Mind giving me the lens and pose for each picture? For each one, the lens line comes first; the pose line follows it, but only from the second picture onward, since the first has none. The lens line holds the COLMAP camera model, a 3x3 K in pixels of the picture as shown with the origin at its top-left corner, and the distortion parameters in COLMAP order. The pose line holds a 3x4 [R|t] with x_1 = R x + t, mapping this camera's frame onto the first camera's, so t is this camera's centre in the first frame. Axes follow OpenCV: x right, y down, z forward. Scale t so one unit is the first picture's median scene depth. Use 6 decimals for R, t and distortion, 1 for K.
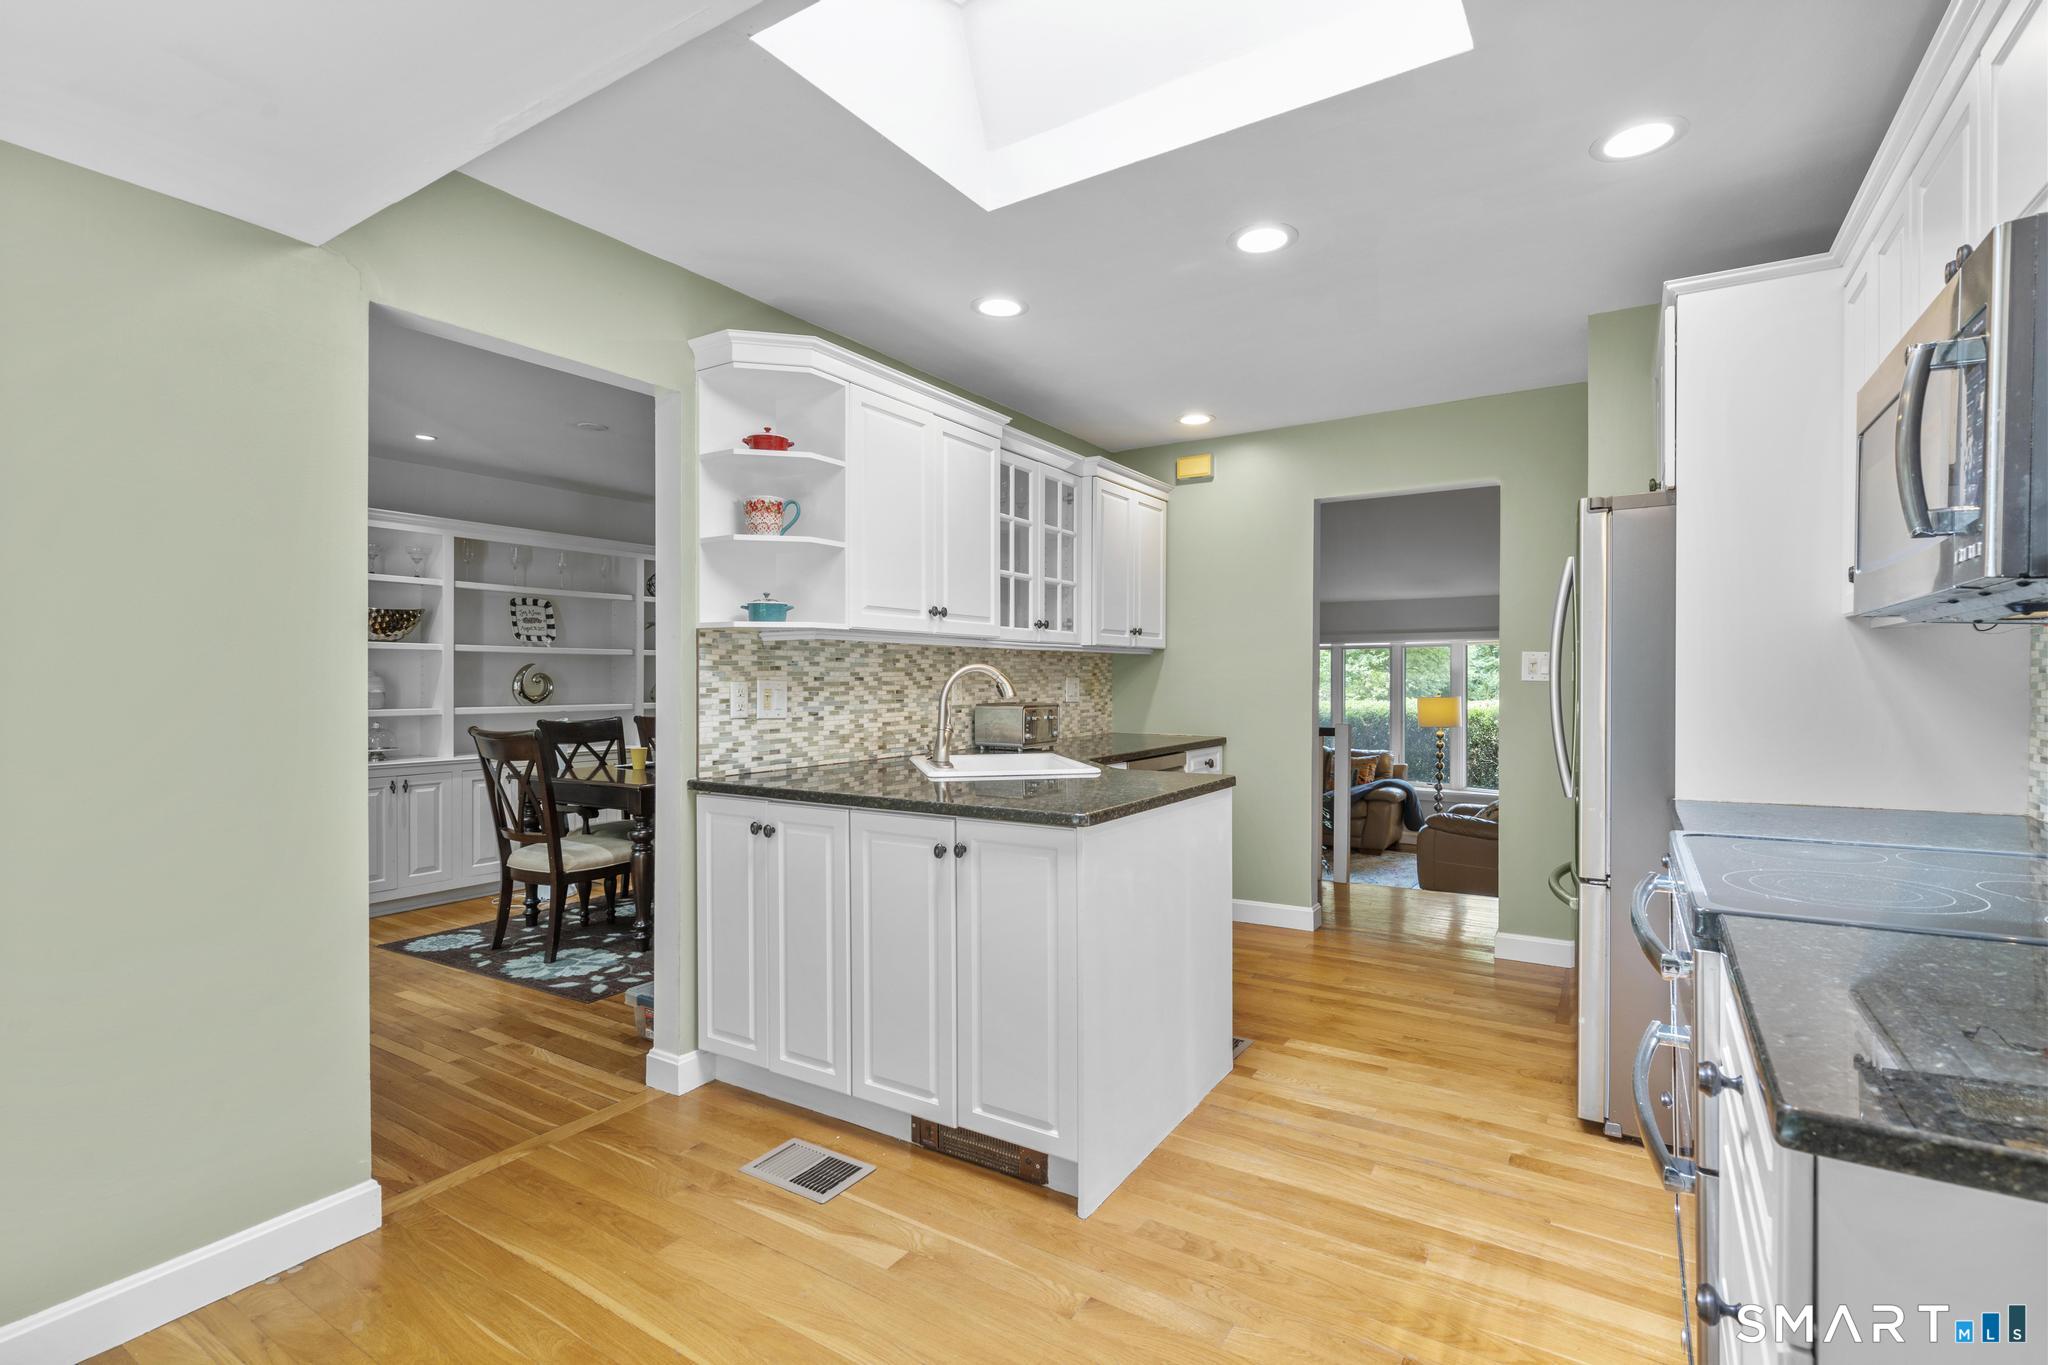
lens RADIAL K [[931.2, 0, 1030.0], [0, 931.2, 681.5], [0, 0, 1]] dist [-0.005296, 0.001635]
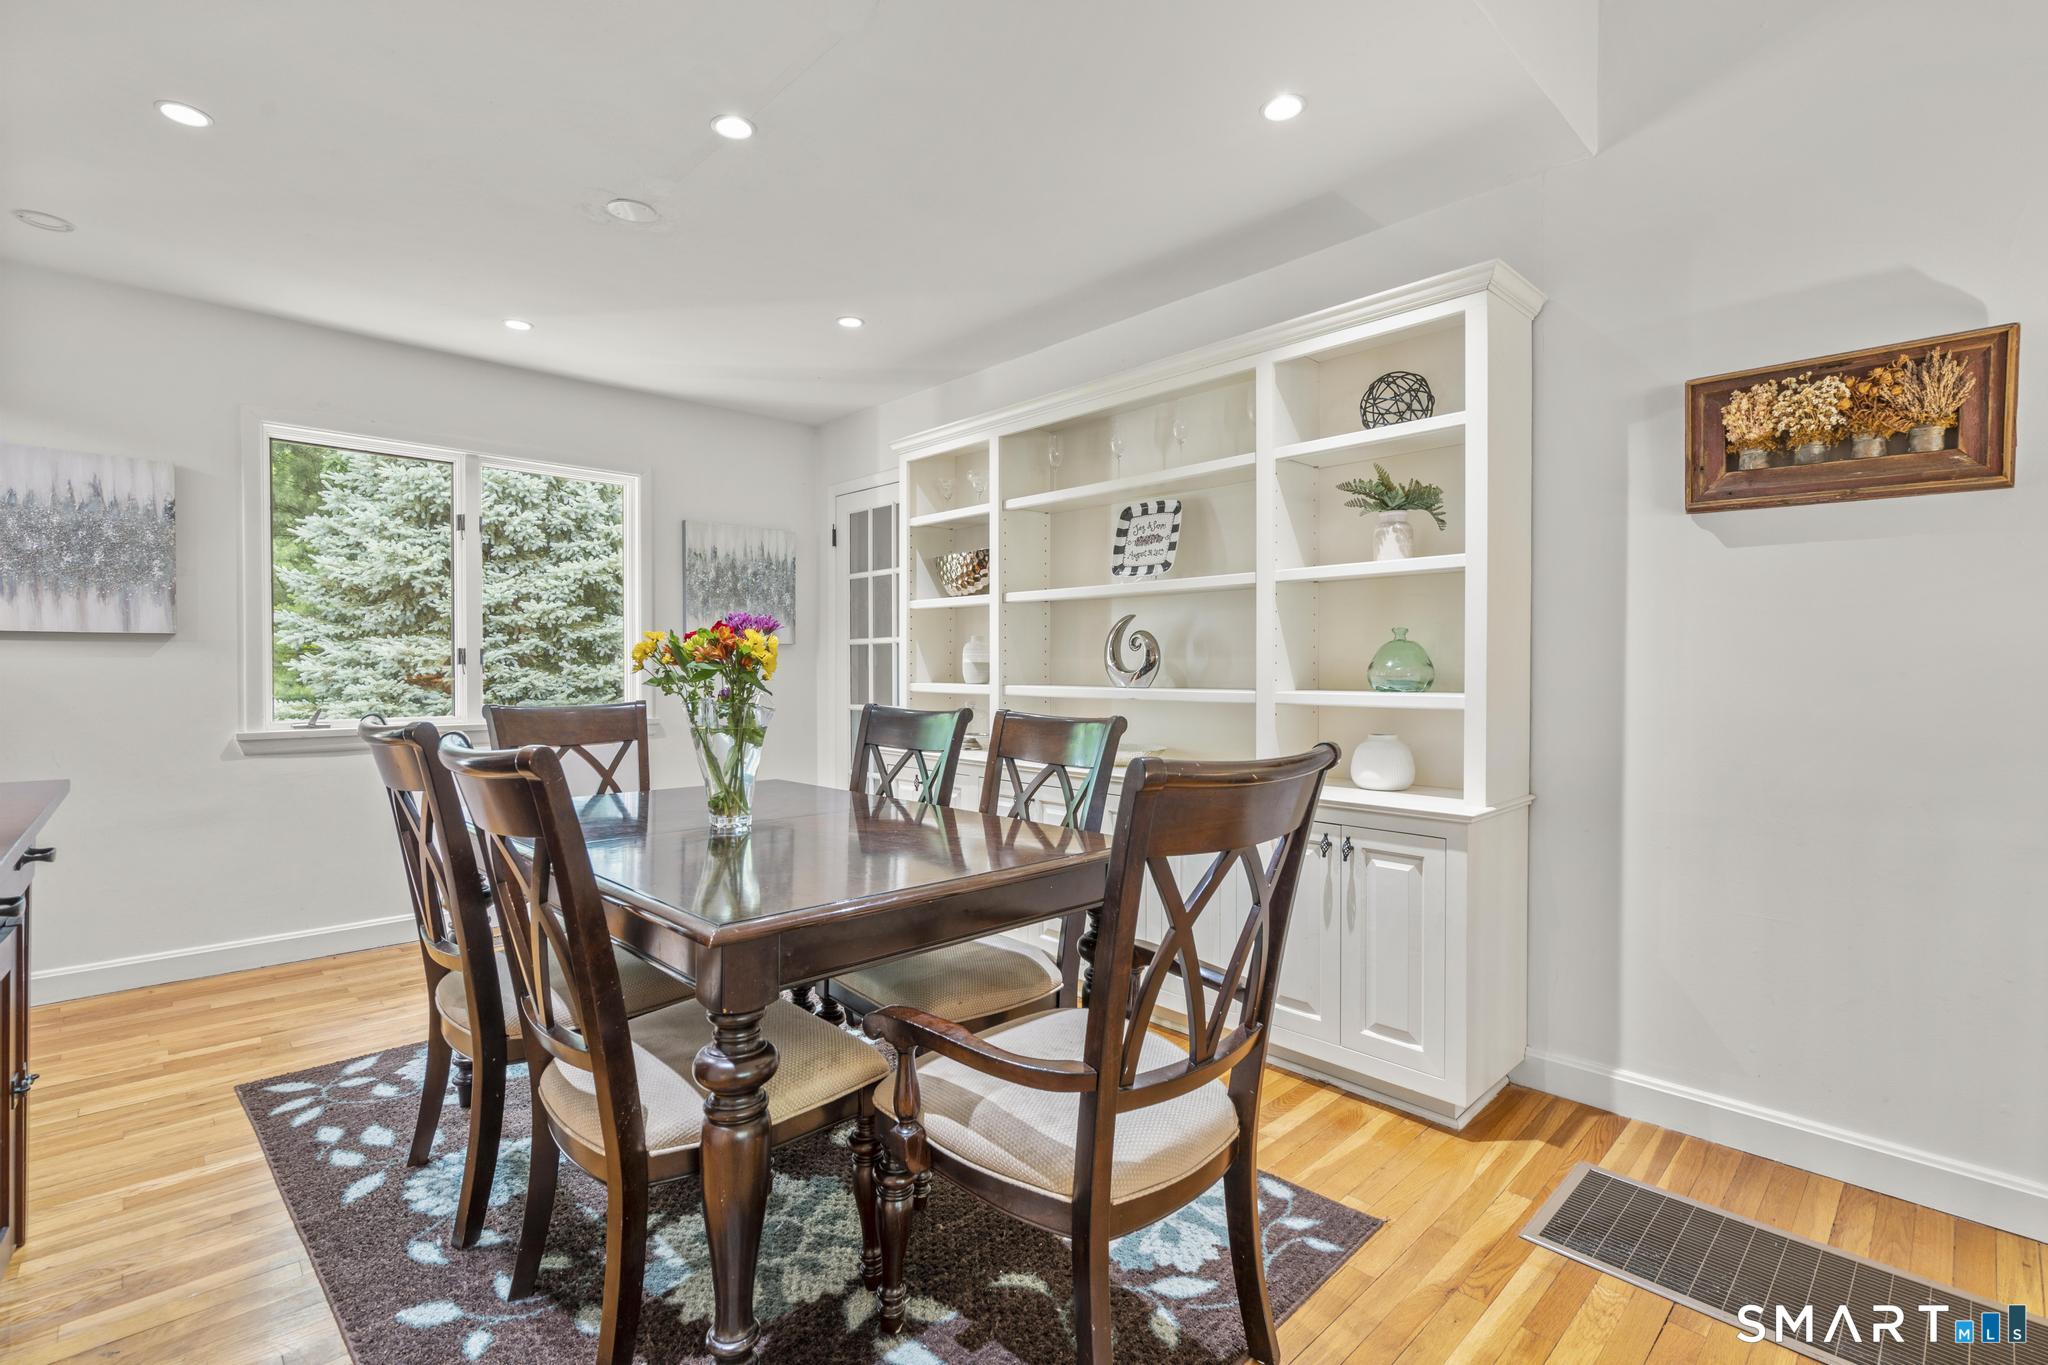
lens RADIAL K [[931.2, 0, 1033.1], [0, 931.2, 677.8], [0, 0, 1]] dist [-0.005296, 0.001635]
pose [[-0.233763, 0.025144, -0.971969, 0.058846], [-0.001174, 0.999658, 0.026143, 0.006508], [0.972293, 0.007253, -0.233653, 1.410275]]
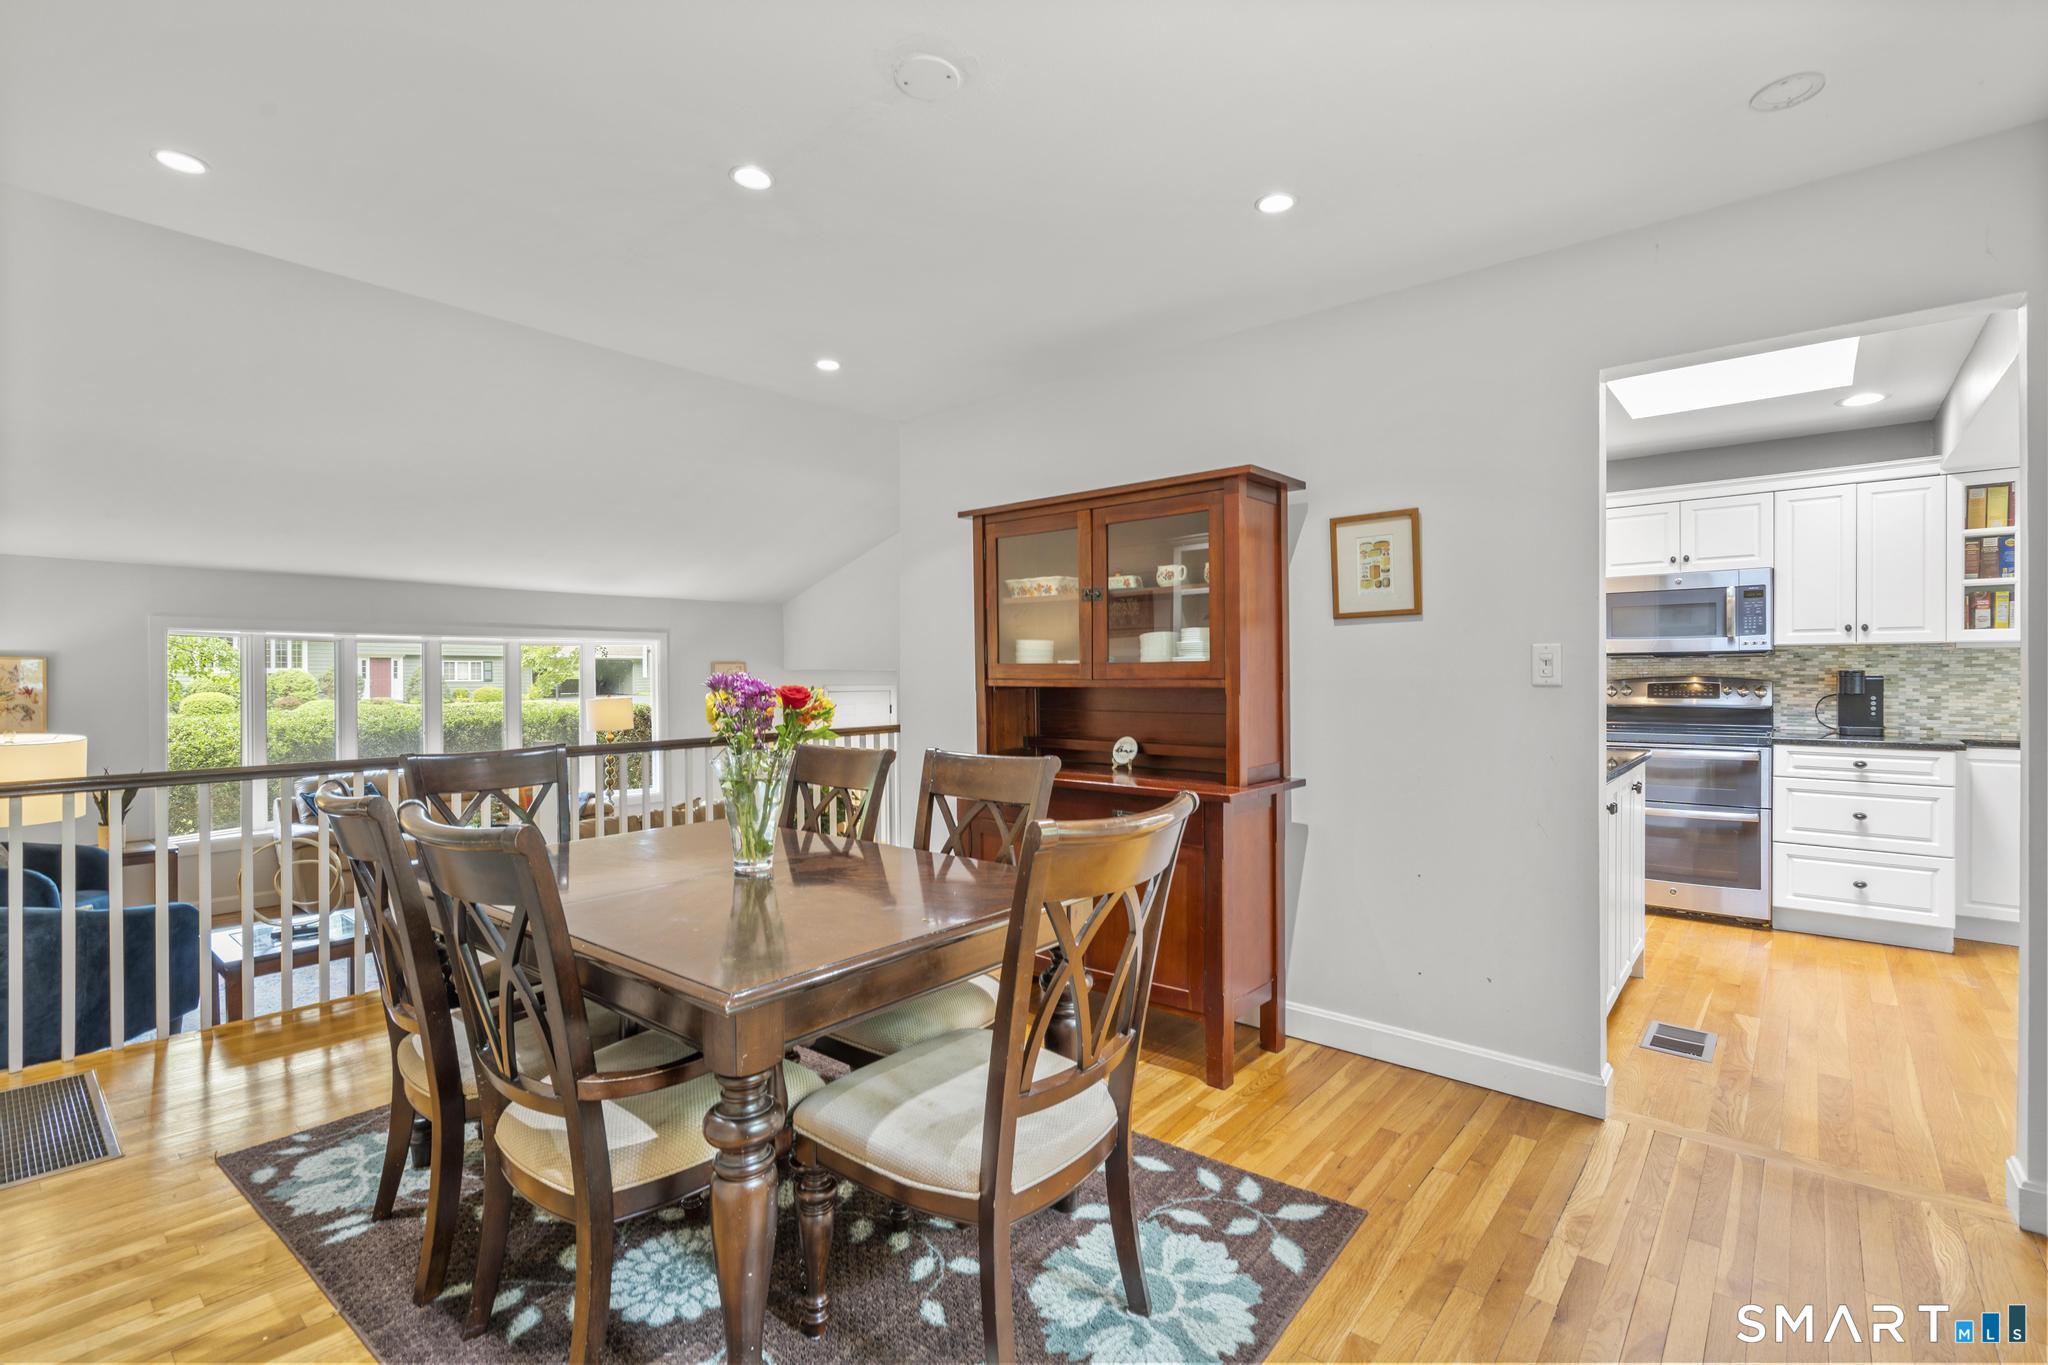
lens RADIAL K [[931.2, 0, 1011.1], [0, 931.2, 680.3], [0, 0, 1]] dist [-0.005296, 0.001635]
pose [[0.145070, -0.001471, 0.989420, -0.881533], [0.009921, 0.999951, 0.000032, -0.000736], [-0.989372, 0.009811, 0.145078, 0.908495]]
